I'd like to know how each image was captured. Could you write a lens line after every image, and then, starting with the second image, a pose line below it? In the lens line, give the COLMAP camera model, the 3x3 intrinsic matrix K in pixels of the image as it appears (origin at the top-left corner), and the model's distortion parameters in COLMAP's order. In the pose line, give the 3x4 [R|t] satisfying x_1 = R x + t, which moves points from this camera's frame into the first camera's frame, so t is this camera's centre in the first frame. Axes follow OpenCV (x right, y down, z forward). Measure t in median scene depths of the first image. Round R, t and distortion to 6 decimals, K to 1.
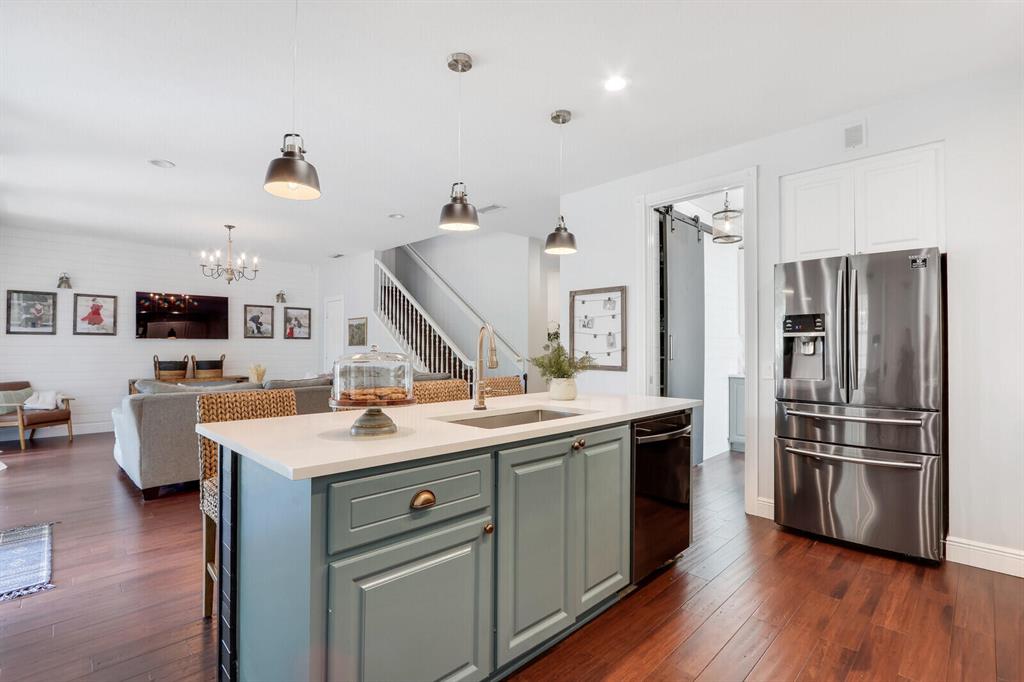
lens RADIAL K [[491.6, 0, 503.8], [0, 491.6, 343.2], [0, 0, 1]] dist [-0.023946, 0.008865]
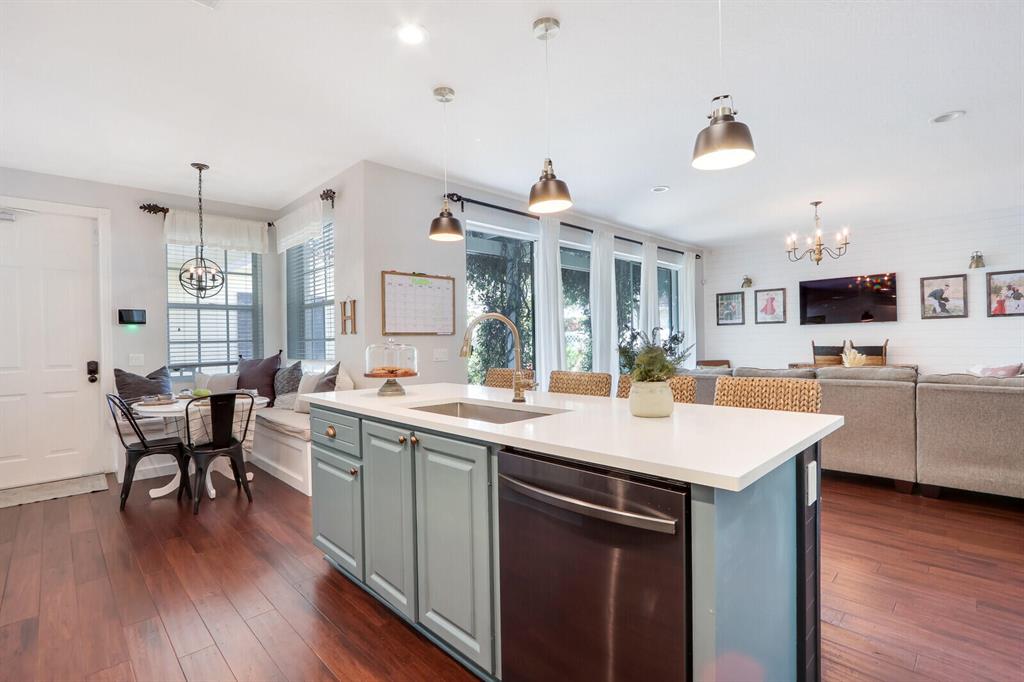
lens RADIAL K [[491.6, 0, 508.7], [0, 491.6, 342.1], [0, 0, 1]] dist [-0.023946, 0.008865]
pose [[0.005282, 0.001217, -0.999985, 0.317634], [0.030251, 0.999541, 0.001376, 0.006719], [0.999528, -0.030258, 0.005243, 0.346233]]
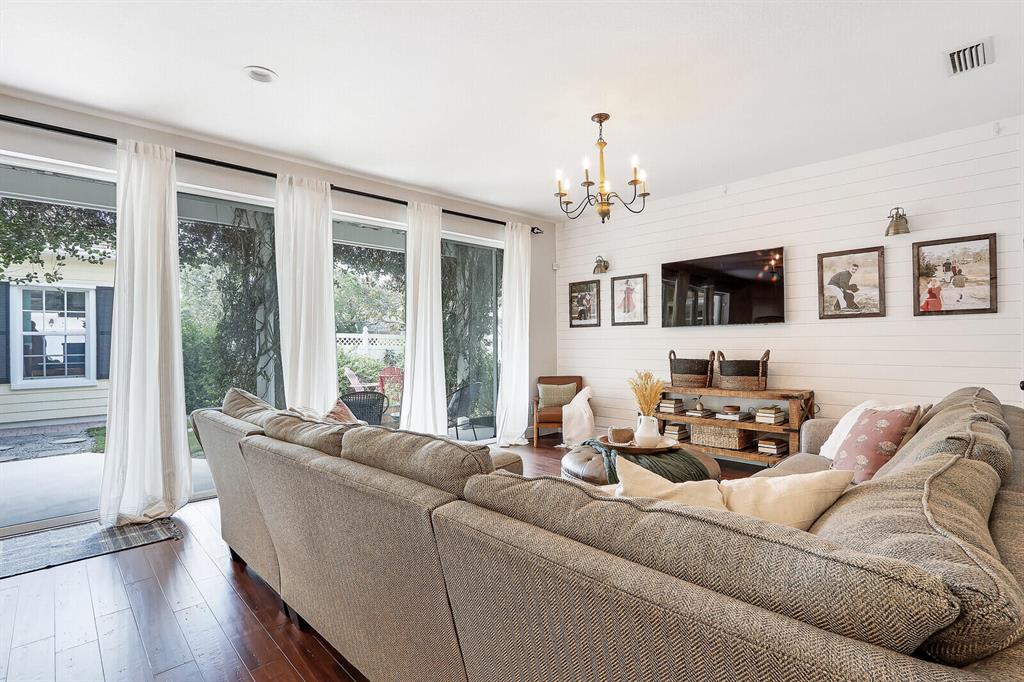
lens RADIAL K [[491.6, 0, 514.1], [0, 491.6, 343.3], [0, 0, 1]] dist [-0.023946, 0.008865]
pose [[-0.003768, -0.001775, -0.999991, -0.013186], [0.020167, 0.999795, -0.001851, 0.011042], [0.999790, -0.020174, -0.003732, 0.772820]]
